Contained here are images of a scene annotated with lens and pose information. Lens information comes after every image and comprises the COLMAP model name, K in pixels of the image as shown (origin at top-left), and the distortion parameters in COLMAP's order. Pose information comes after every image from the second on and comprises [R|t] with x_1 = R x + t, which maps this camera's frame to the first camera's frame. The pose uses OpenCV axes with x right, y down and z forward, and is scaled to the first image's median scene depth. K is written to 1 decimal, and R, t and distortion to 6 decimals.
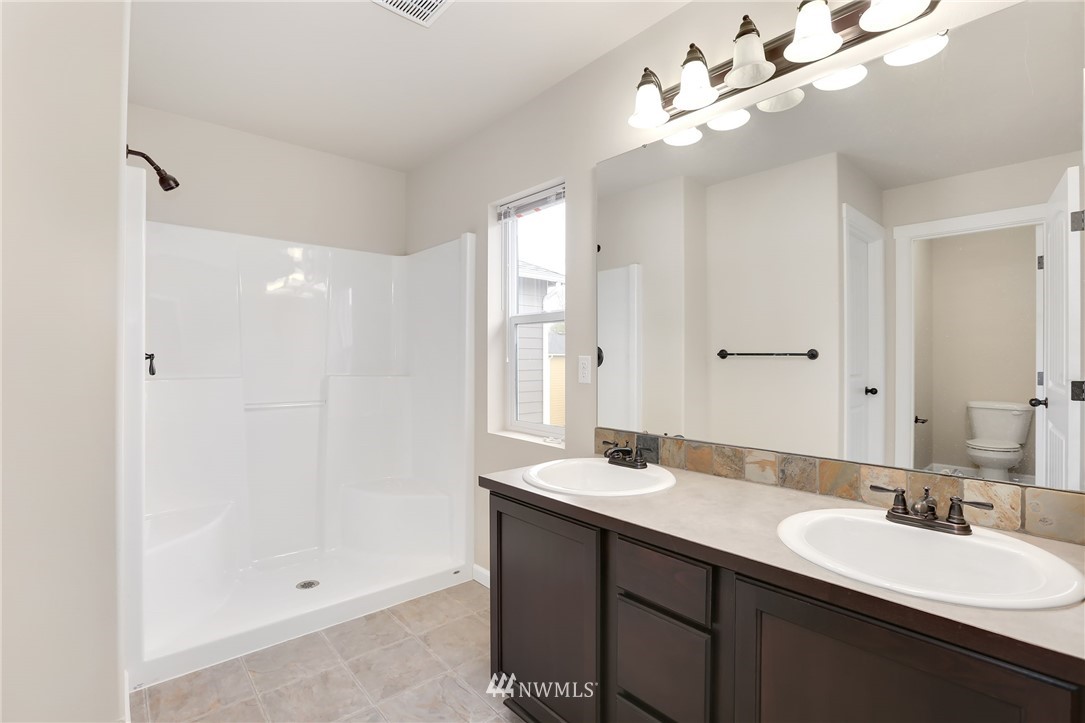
lens RADIAL K [[506.4, 0, 541.5], [0, 506.4, 358.7], [0, 0, 1]] dist [-0.003175, 0.000230]
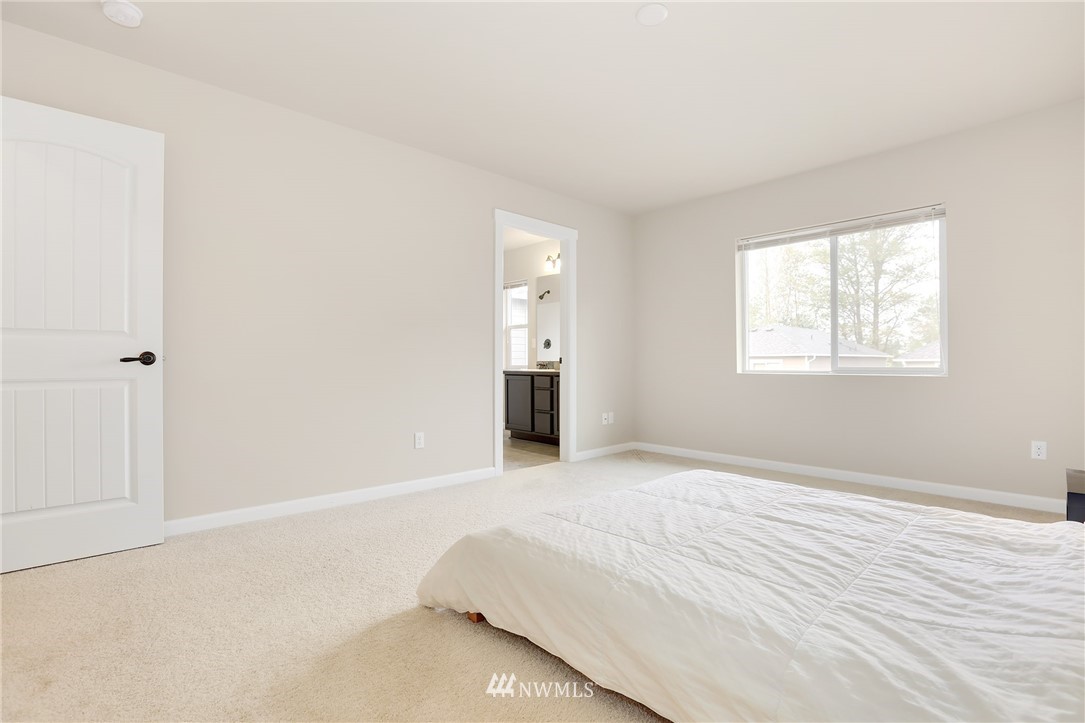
lens RADIAL K [[506.4, 0, 544.9], [0, 506.4, 363.6], [0, 0, 1]] dist [-0.003175, 0.000230]
pose [[0.999606, -0.006724, 0.027266, 0.061530], [0.006875, 0.999961, -0.005470, 0.146391], [-0.027228, 0.005656, 0.999613, -1.858476]]
